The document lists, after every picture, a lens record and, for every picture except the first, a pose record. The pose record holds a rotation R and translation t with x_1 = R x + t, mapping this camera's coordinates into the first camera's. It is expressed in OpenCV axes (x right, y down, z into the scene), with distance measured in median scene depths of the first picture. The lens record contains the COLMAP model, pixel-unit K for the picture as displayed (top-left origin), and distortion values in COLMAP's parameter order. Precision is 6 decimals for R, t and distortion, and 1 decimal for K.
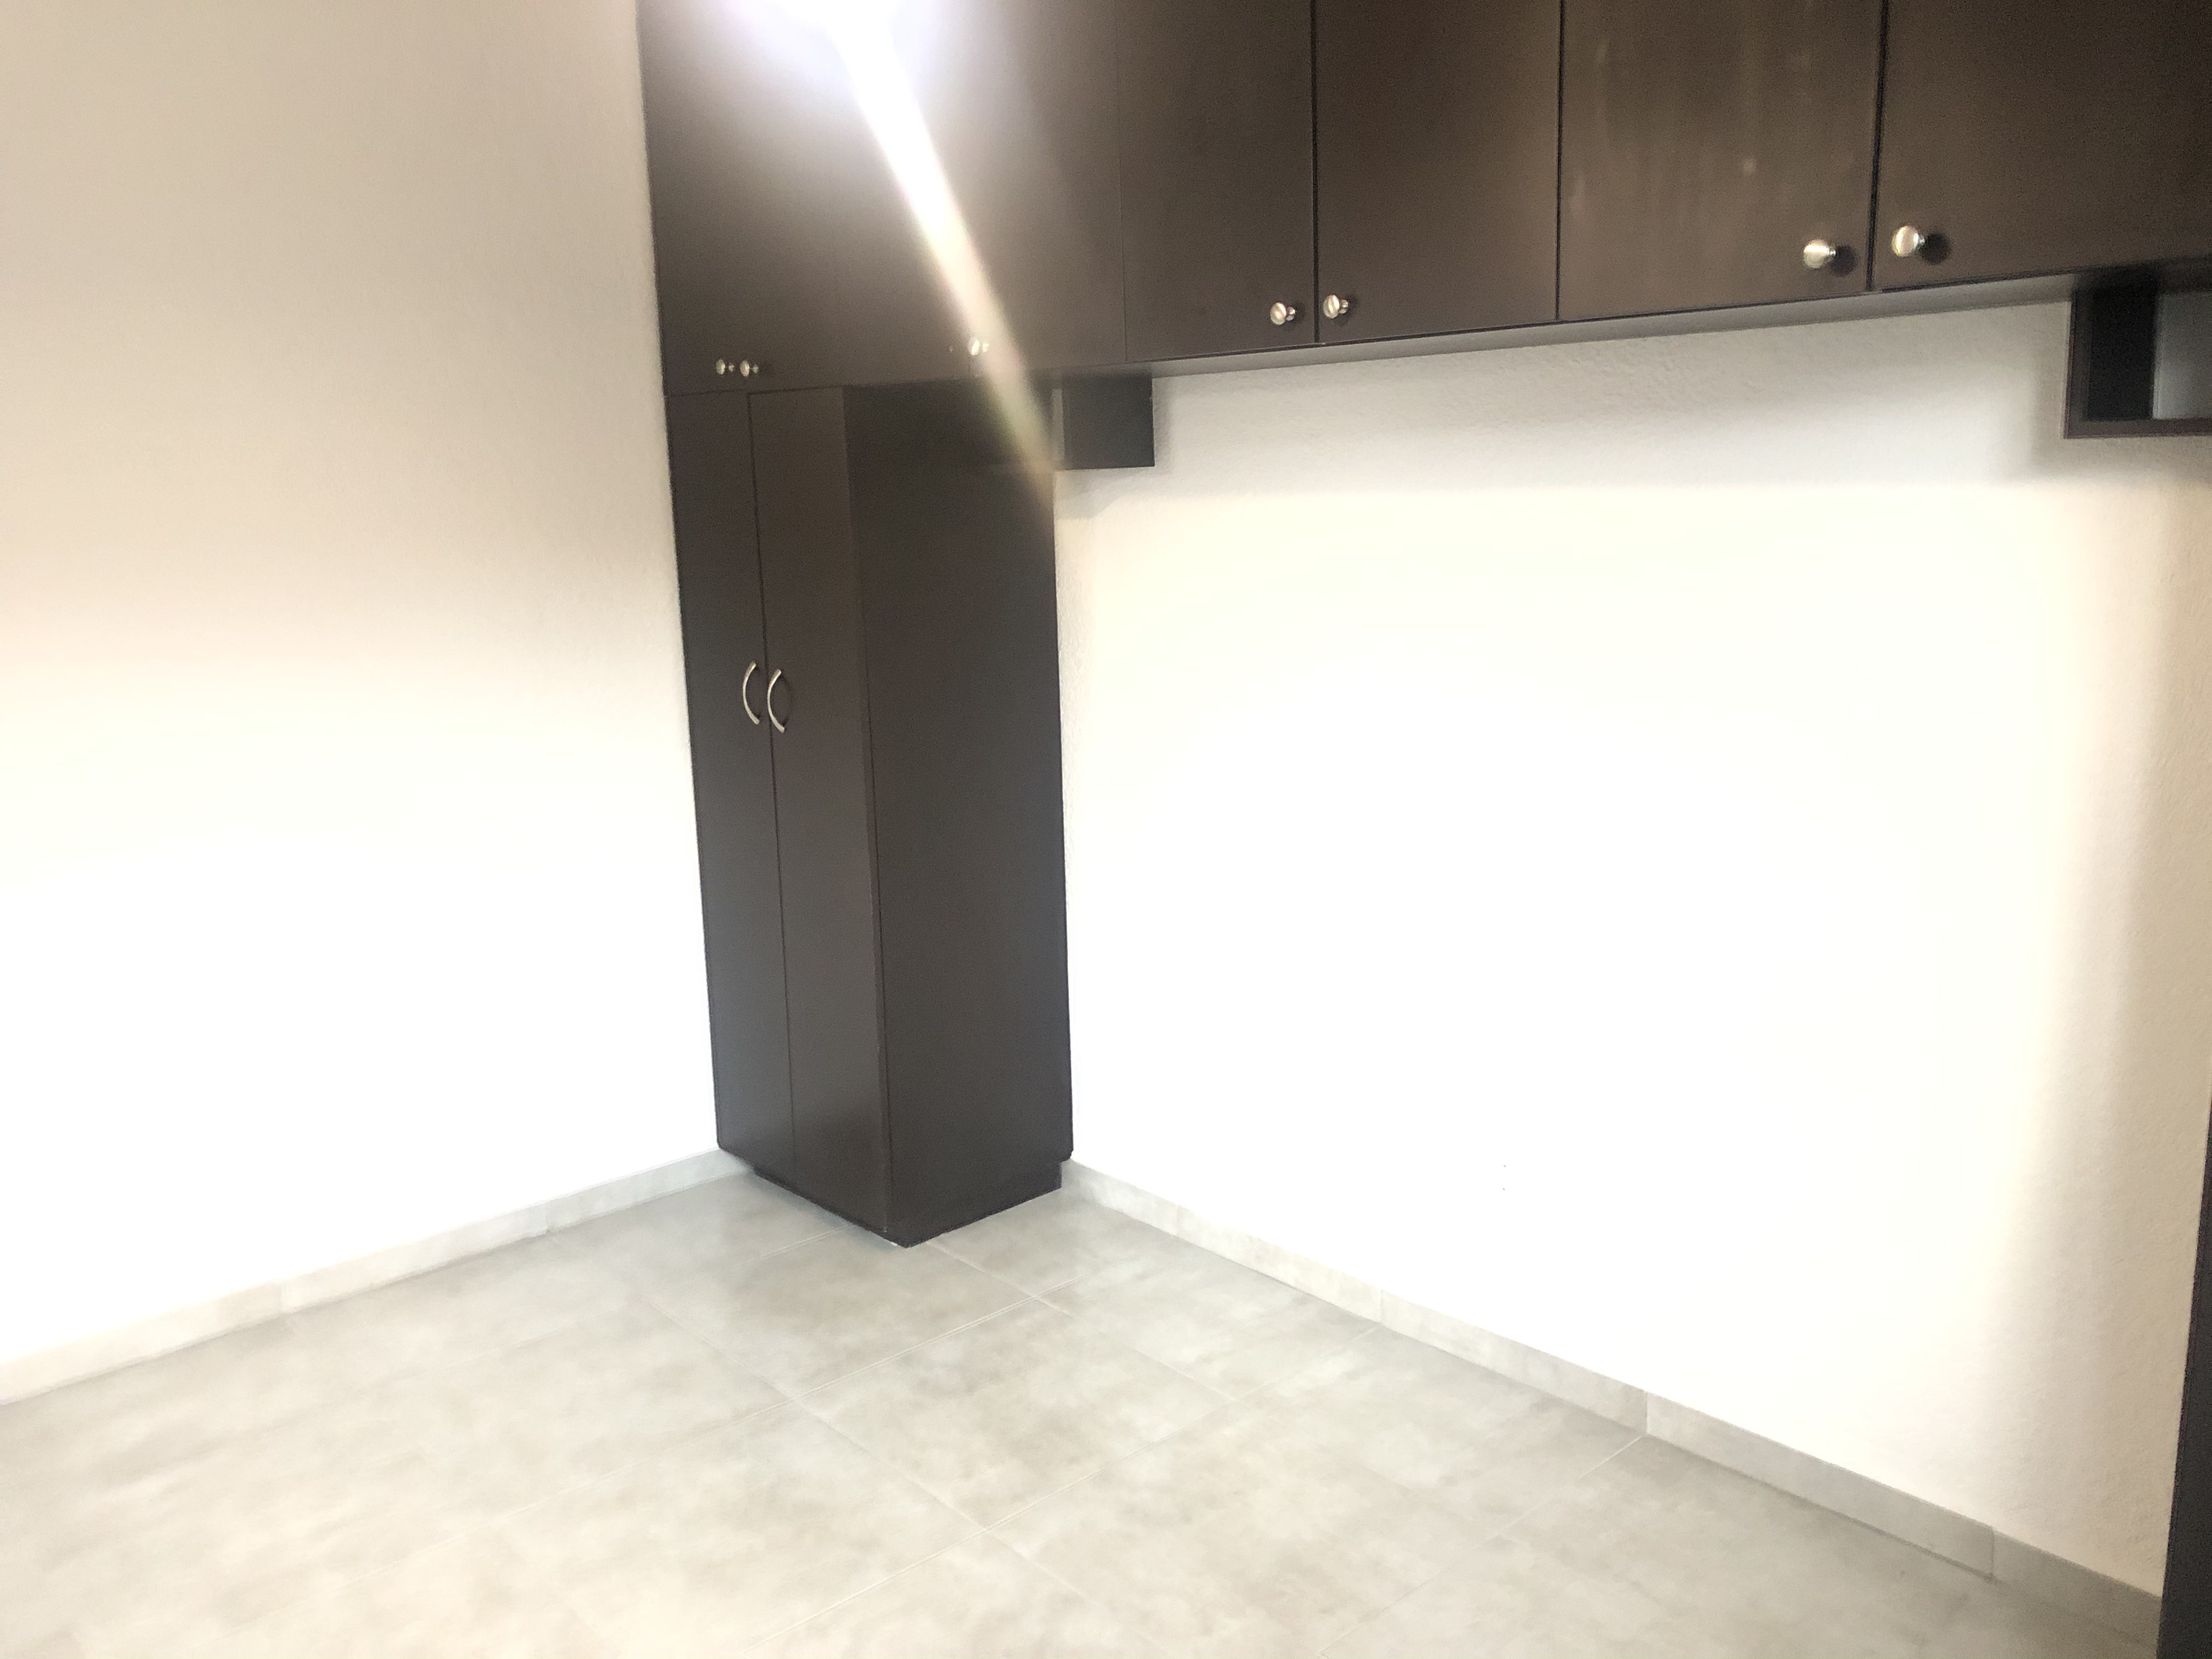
lens RADIAL K [[1828.5, 0, 1106.0], [0, 1828.5, 829.5], [0, 0, 1]] dist [0.074107, -0.158943]
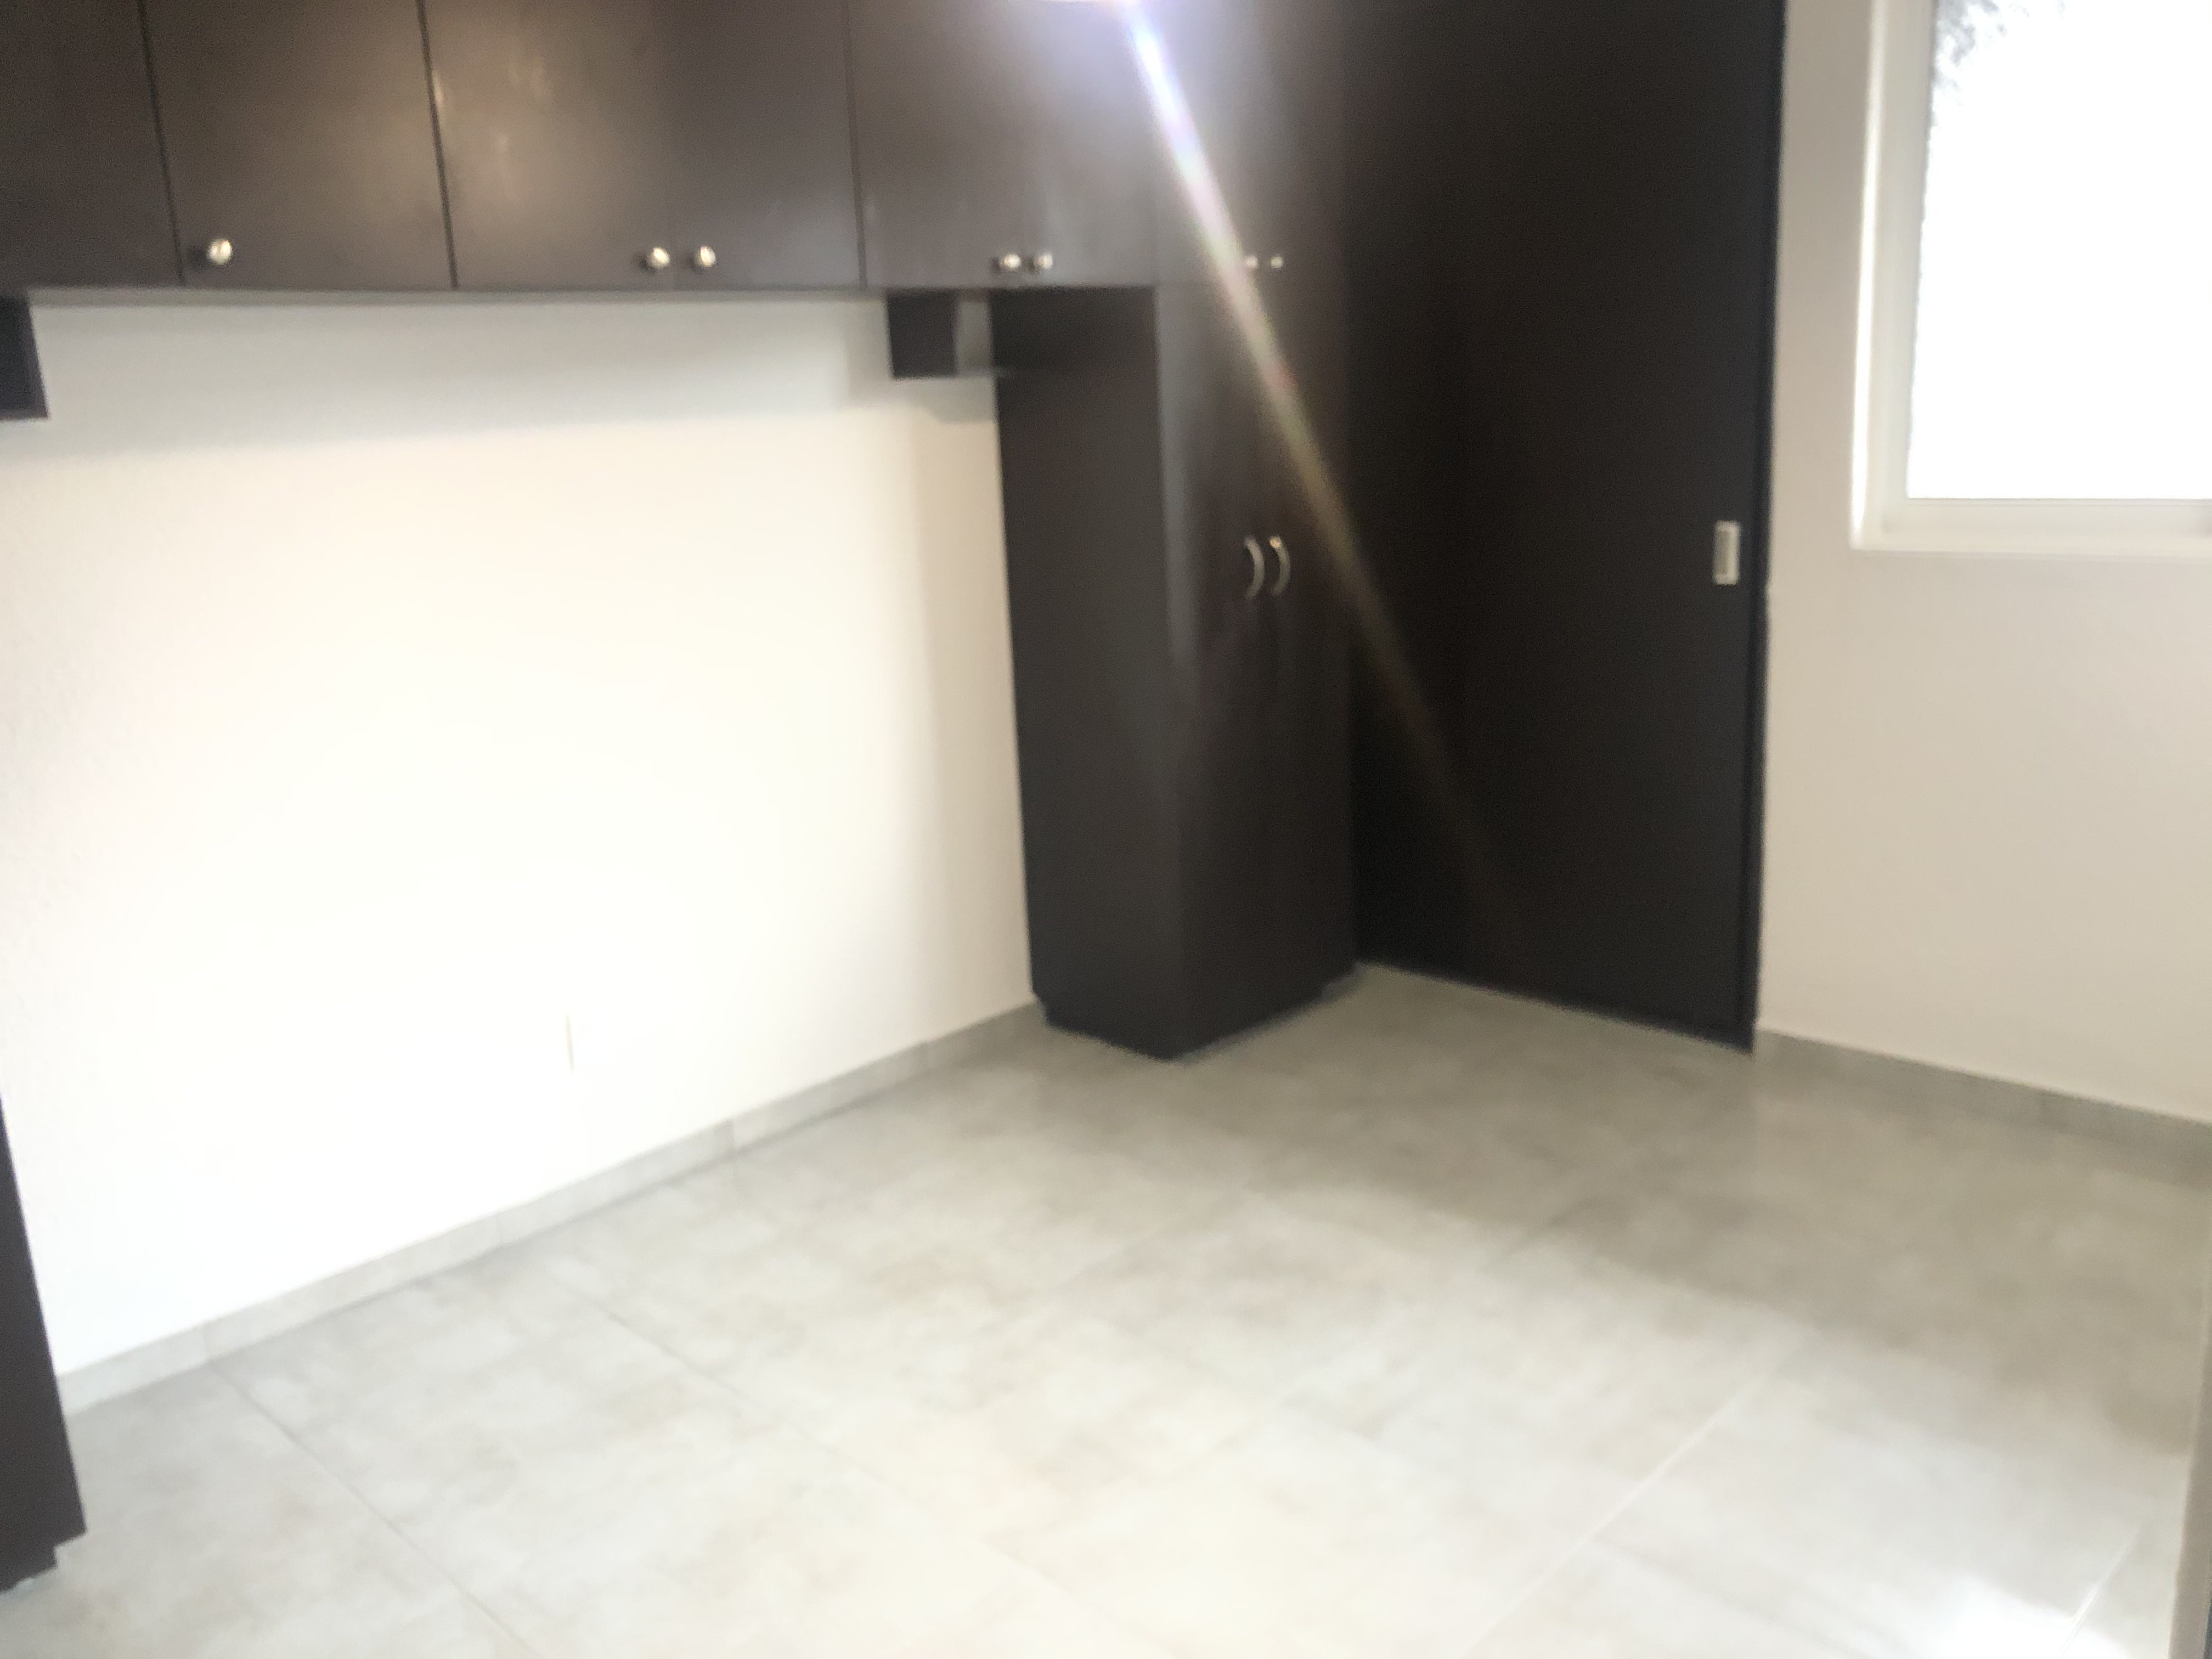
lens RADIAL K [[1828.5, 0, 1106.0], [0, 1828.5, 829.5], [0, 0, 1]] dist [0.074107, -0.158943]
pose [[-0.095080, -0.193435, 0.976495, -0.941717], [0.249596, 0.944972, 0.211494, -0.095936], [-0.963671, 0.263838, -0.041567, 0.726252]]
